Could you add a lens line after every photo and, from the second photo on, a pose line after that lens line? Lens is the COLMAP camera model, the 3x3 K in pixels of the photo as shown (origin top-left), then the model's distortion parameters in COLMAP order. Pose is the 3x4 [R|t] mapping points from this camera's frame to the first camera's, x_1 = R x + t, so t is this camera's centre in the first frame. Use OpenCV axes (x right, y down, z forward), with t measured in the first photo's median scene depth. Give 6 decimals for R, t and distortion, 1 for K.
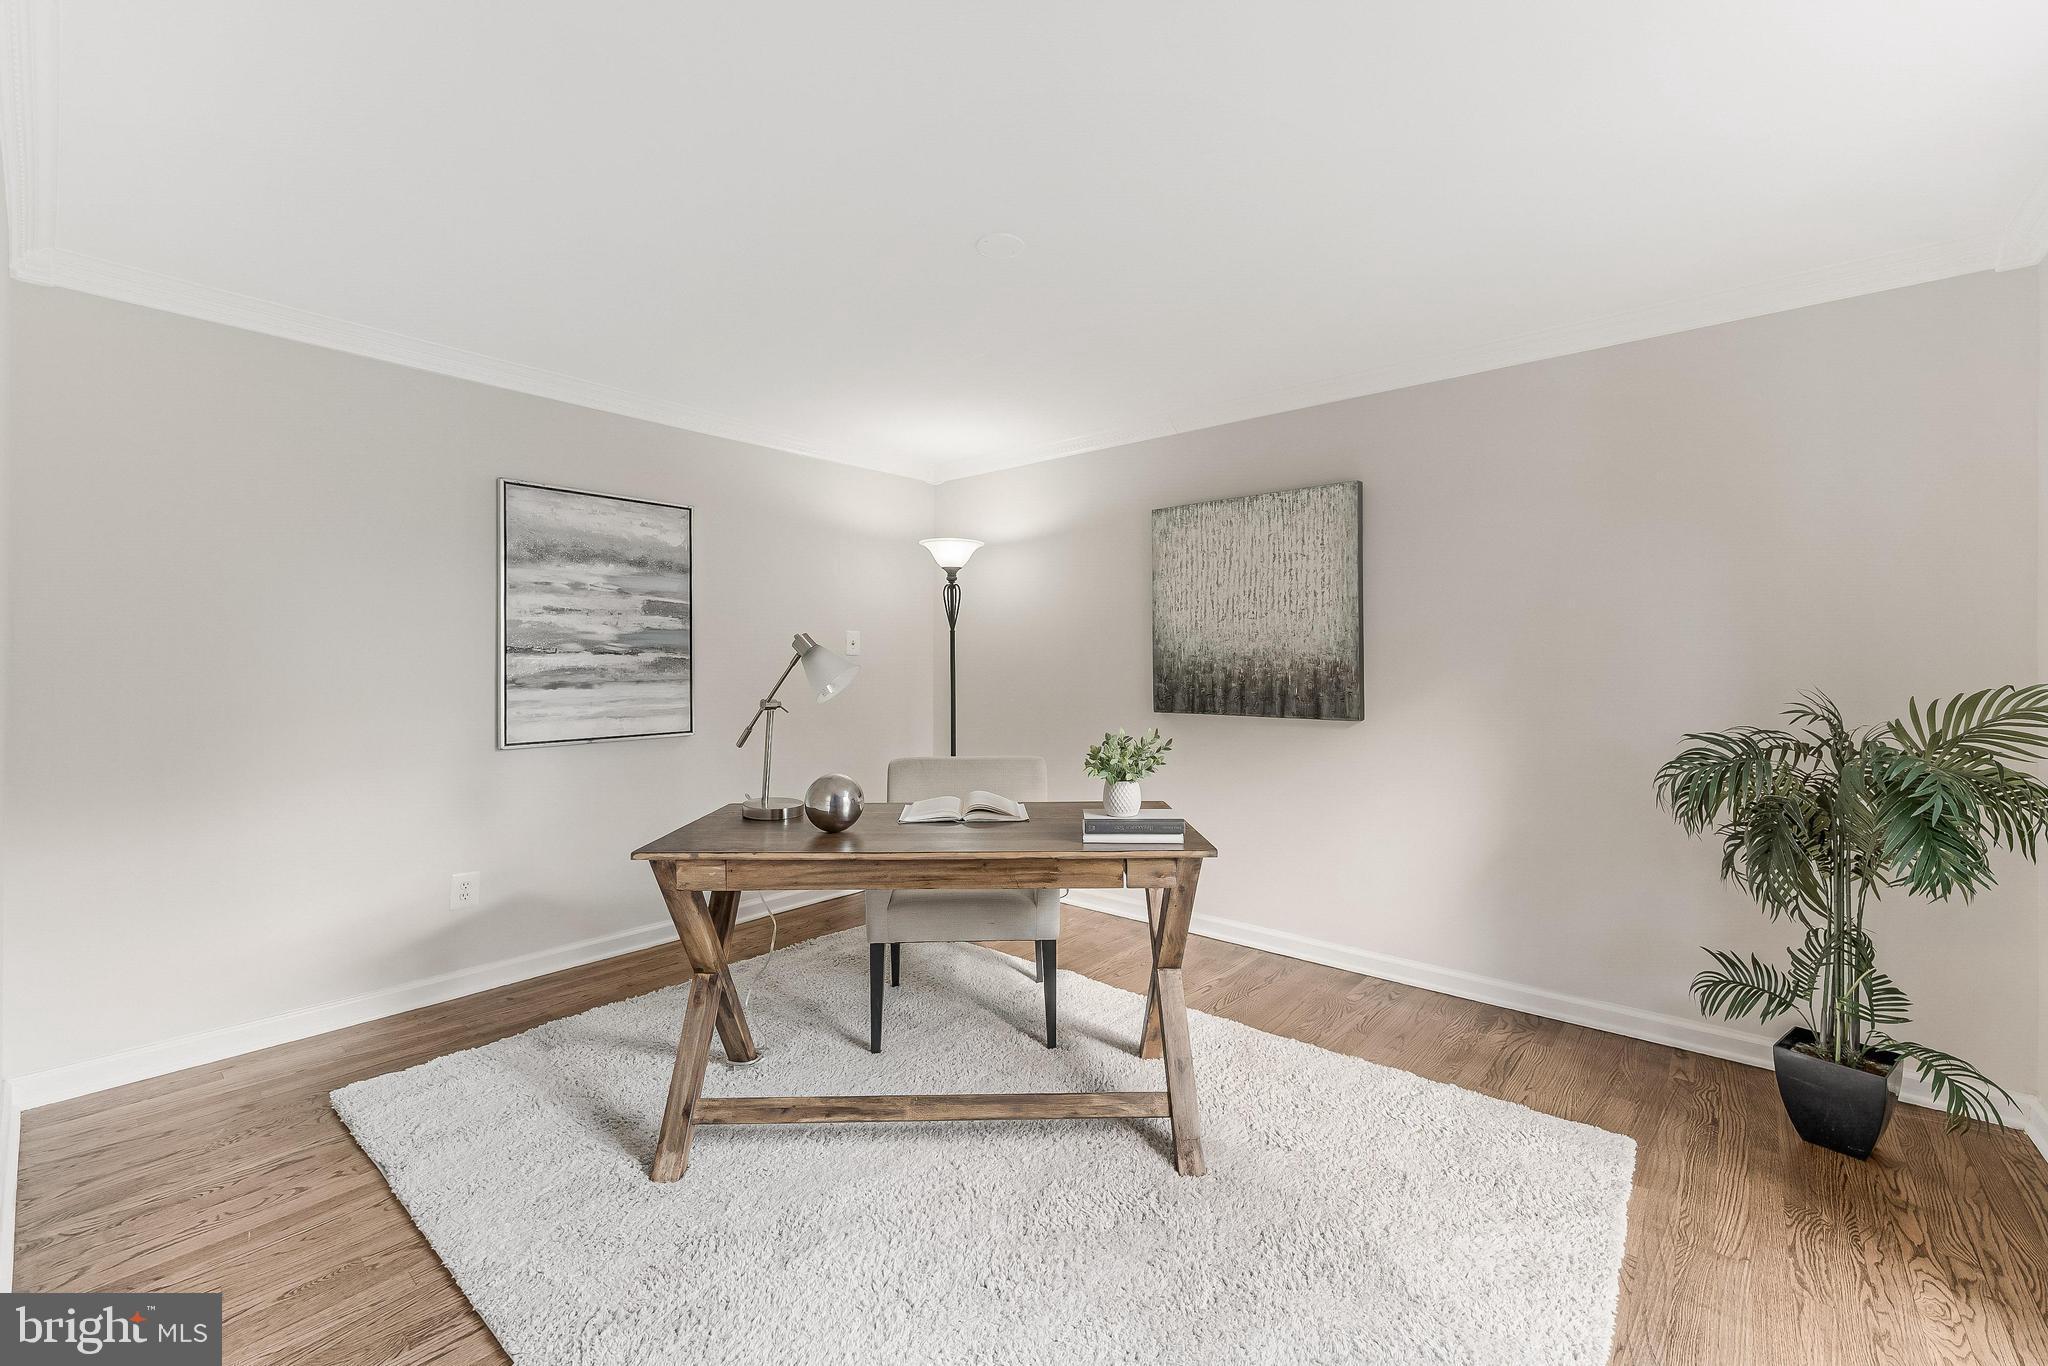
lens RADIAL K [[833.0, 0, 1026.9], [0, 833.0, 662.3], [0, 0, 1]] dist [0.004215, -0.000717]
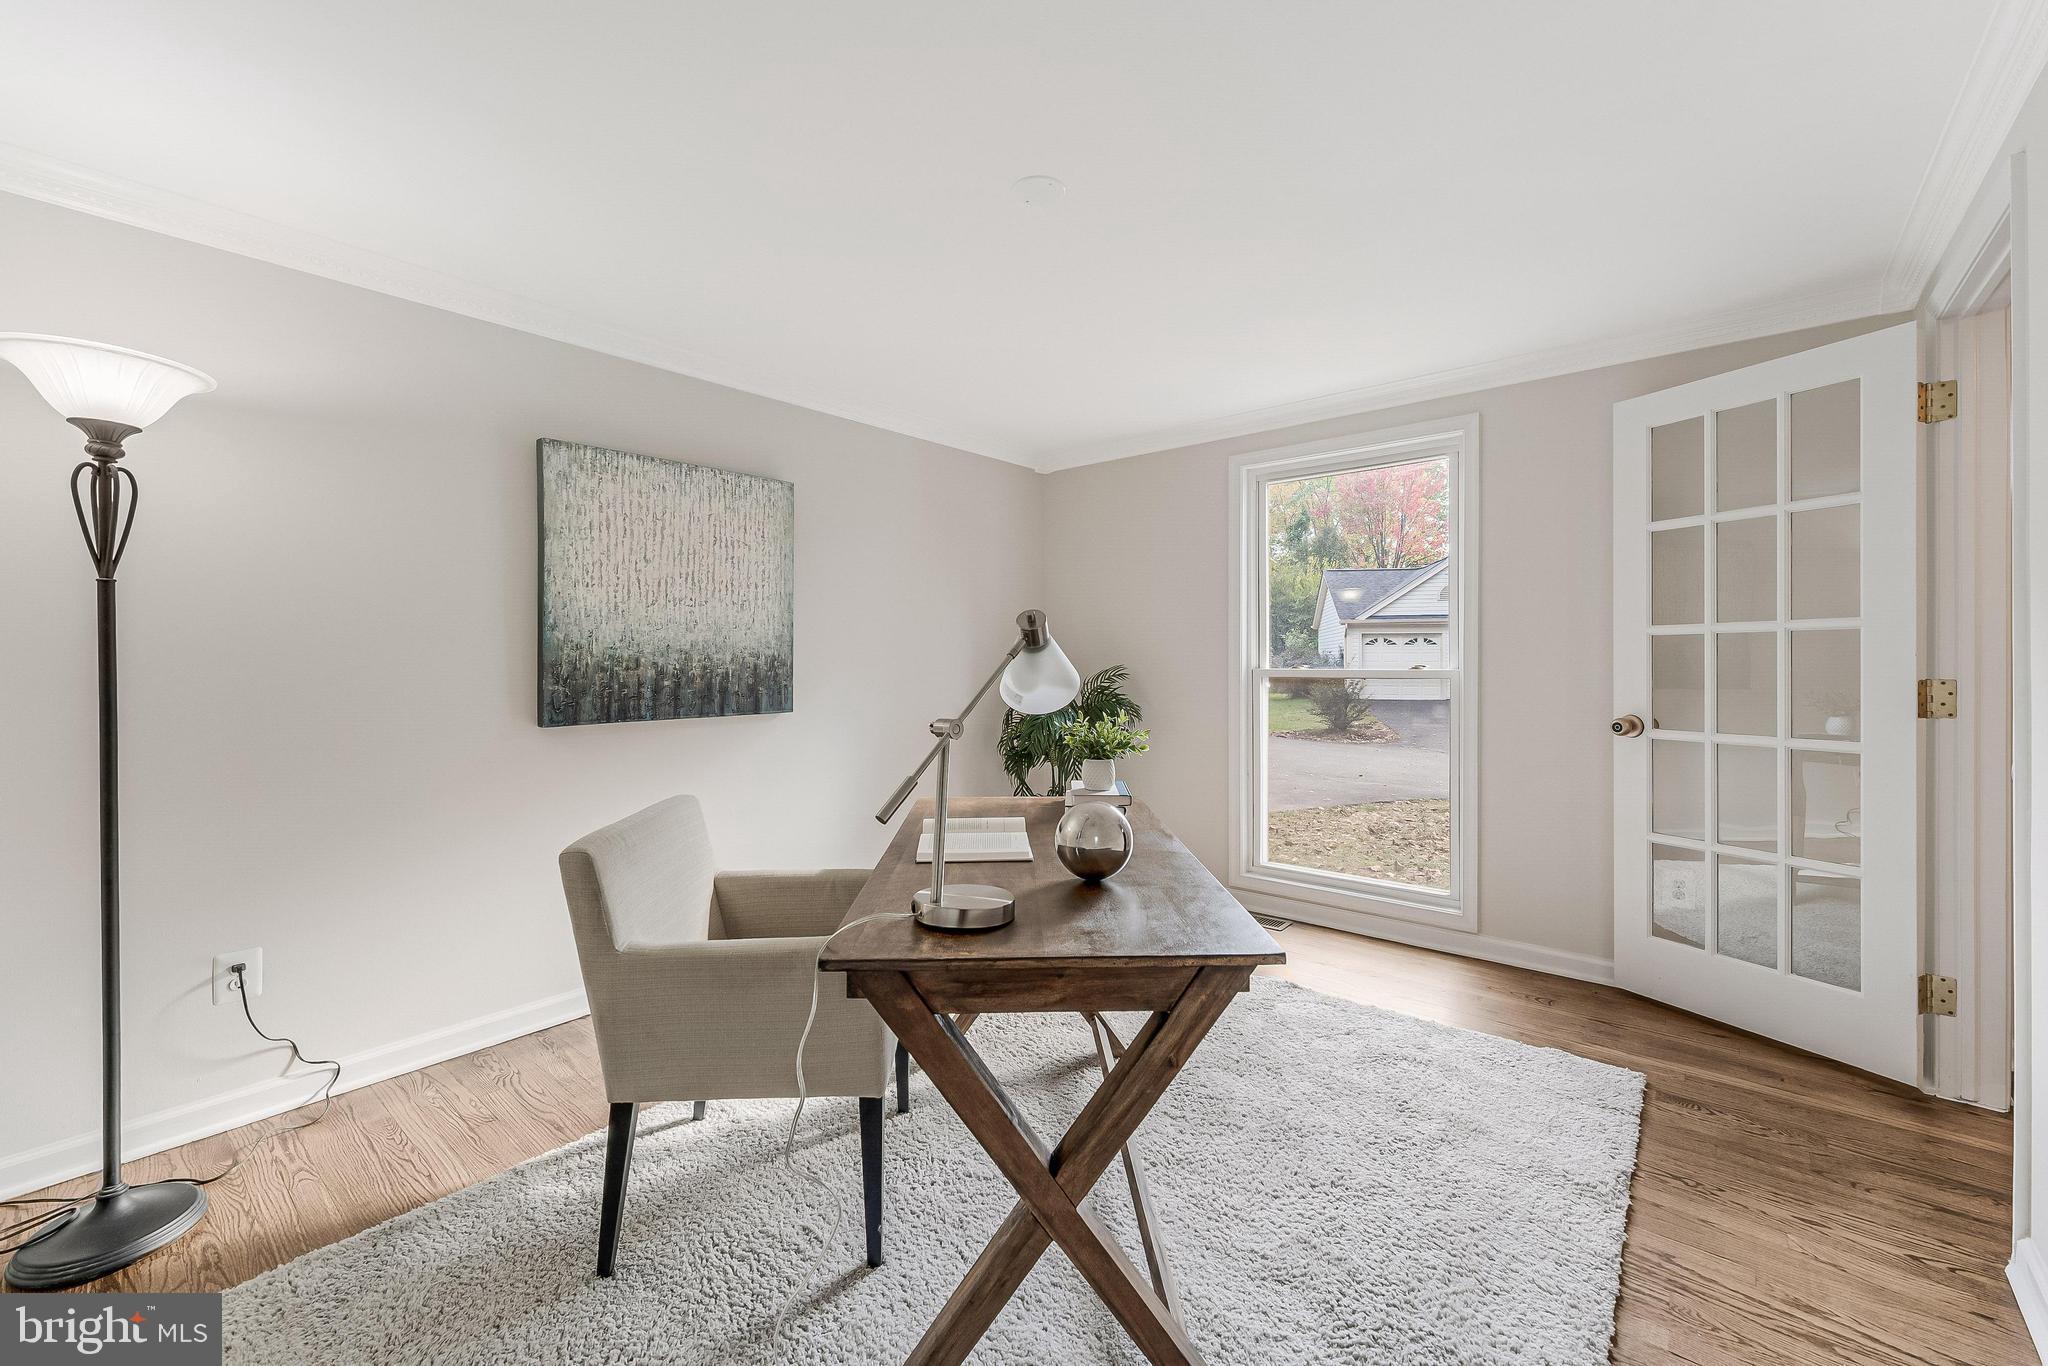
lens RADIAL K [[781.1, 0, 1087.8], [0, 781.1, 662.1], [0, 0, 1]] dist [0.001442, 0.000080]
pose [[-0.015183, -0.006895, 0.999861, -0.551007], [0.001220, 0.999975, 0.006914, 0.000993], [-0.999884, 0.001325, -0.015174, 0.597541]]
